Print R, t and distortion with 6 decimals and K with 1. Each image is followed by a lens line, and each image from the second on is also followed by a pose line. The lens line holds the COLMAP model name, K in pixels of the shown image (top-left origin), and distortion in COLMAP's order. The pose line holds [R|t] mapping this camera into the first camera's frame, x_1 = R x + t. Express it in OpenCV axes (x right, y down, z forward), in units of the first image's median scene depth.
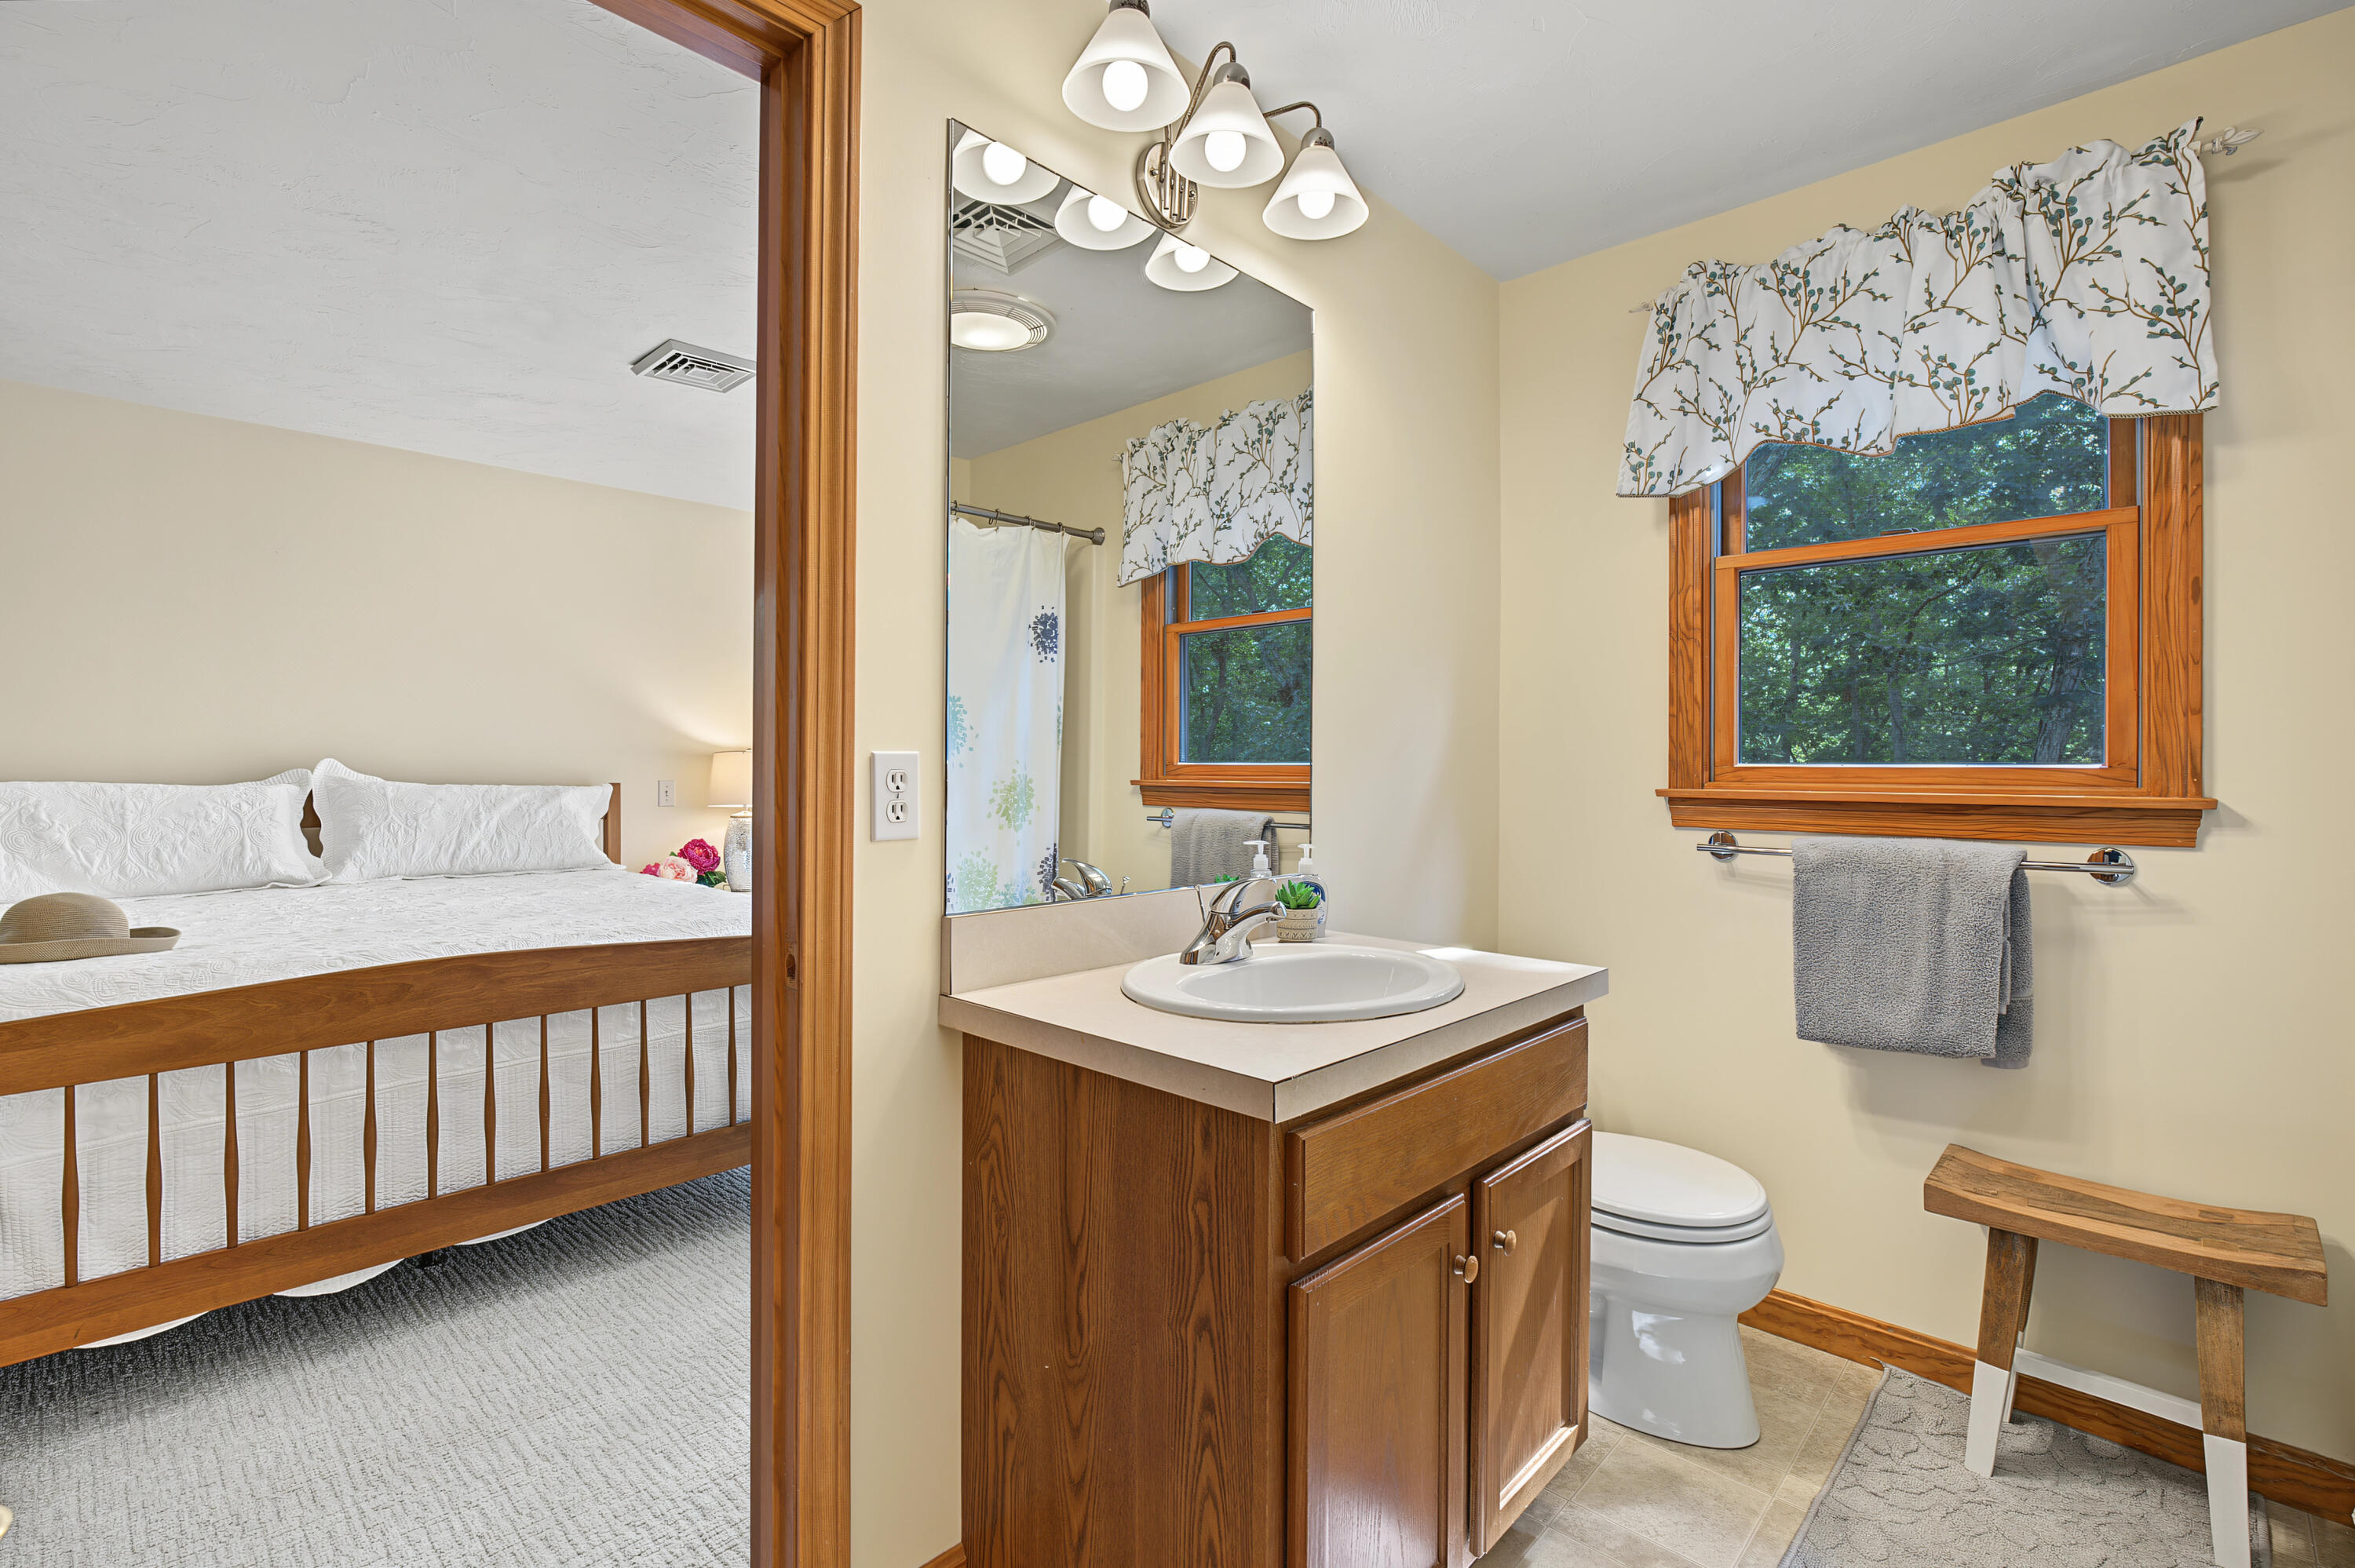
lens RADIAL K [[1071.3, 0, 1184.5], [0, 1071.3, 769.1], [0, 0, 1]] dist [-0.012475, 0.003173]
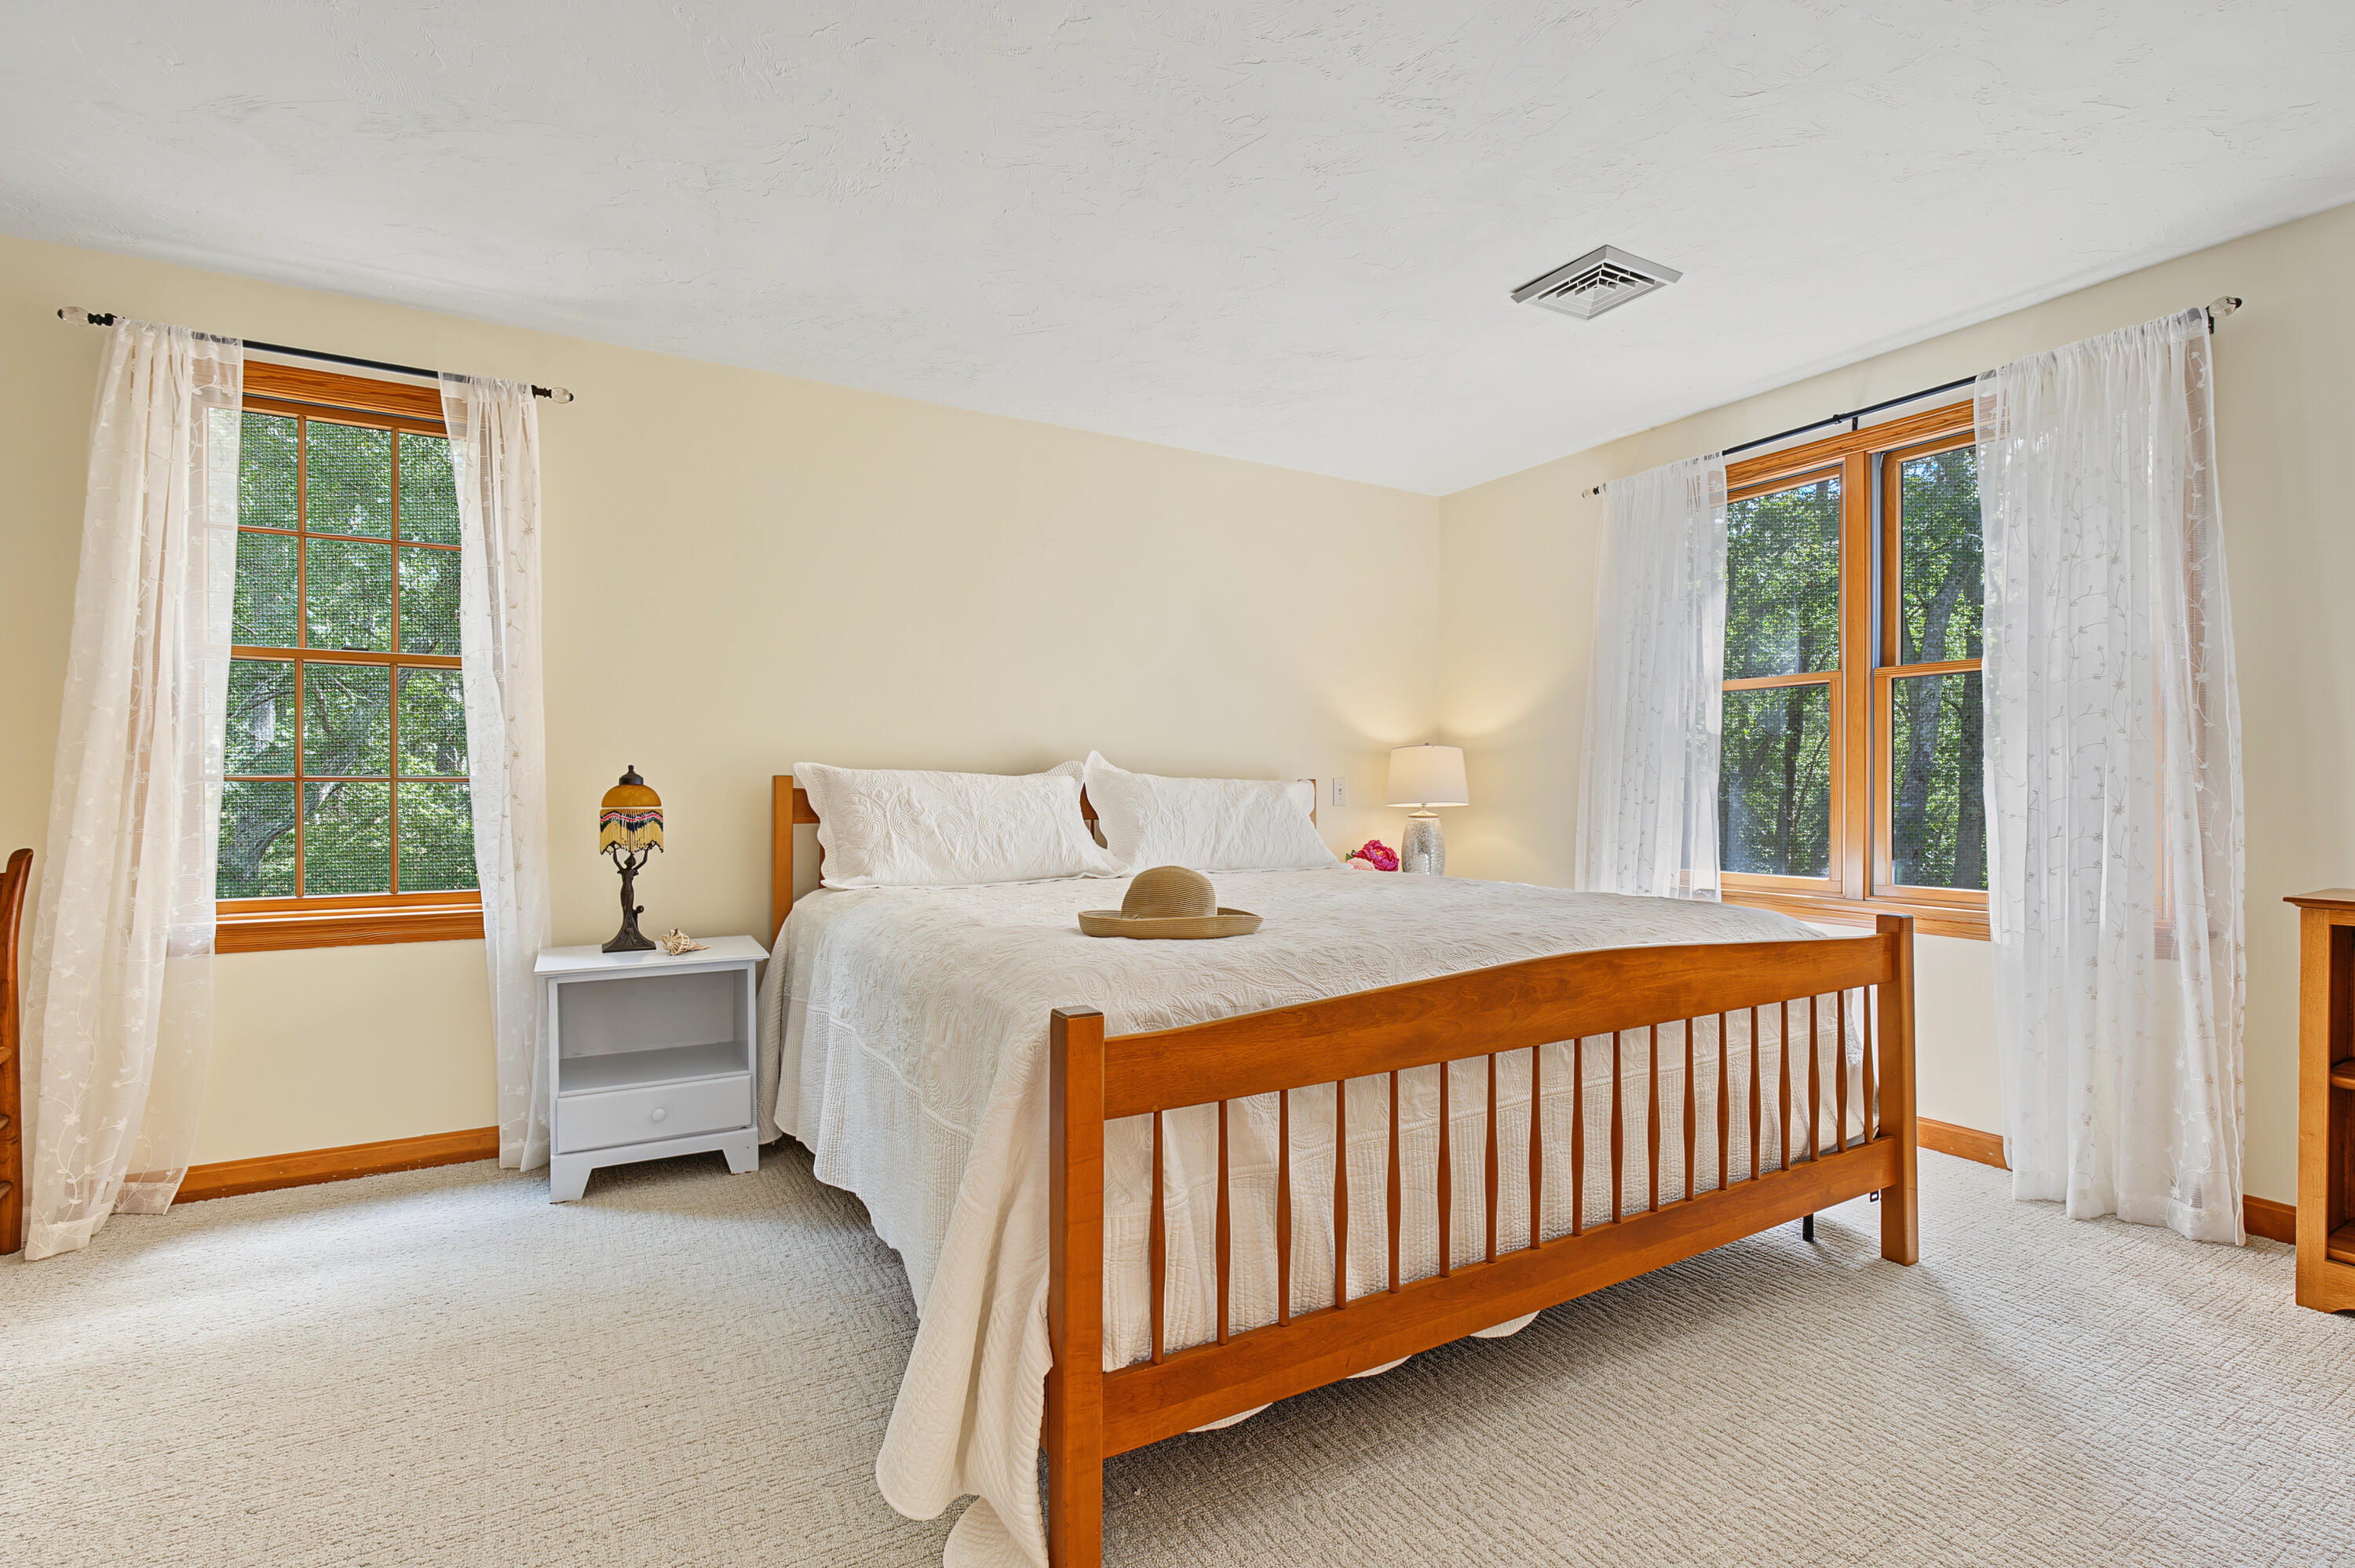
lens RADIAL K [[1071.3, 0, 1154.2], [0, 1071.3, 795.9], [0, 0, 1]] dist [-0.012475, 0.003173]
pose [[0.960109, -0.003736, -0.279600, -0.540739], [0.004223, 0.999990, 0.001141, 0.035768], [0.279593, -0.002276, 0.960116, 0.062071]]
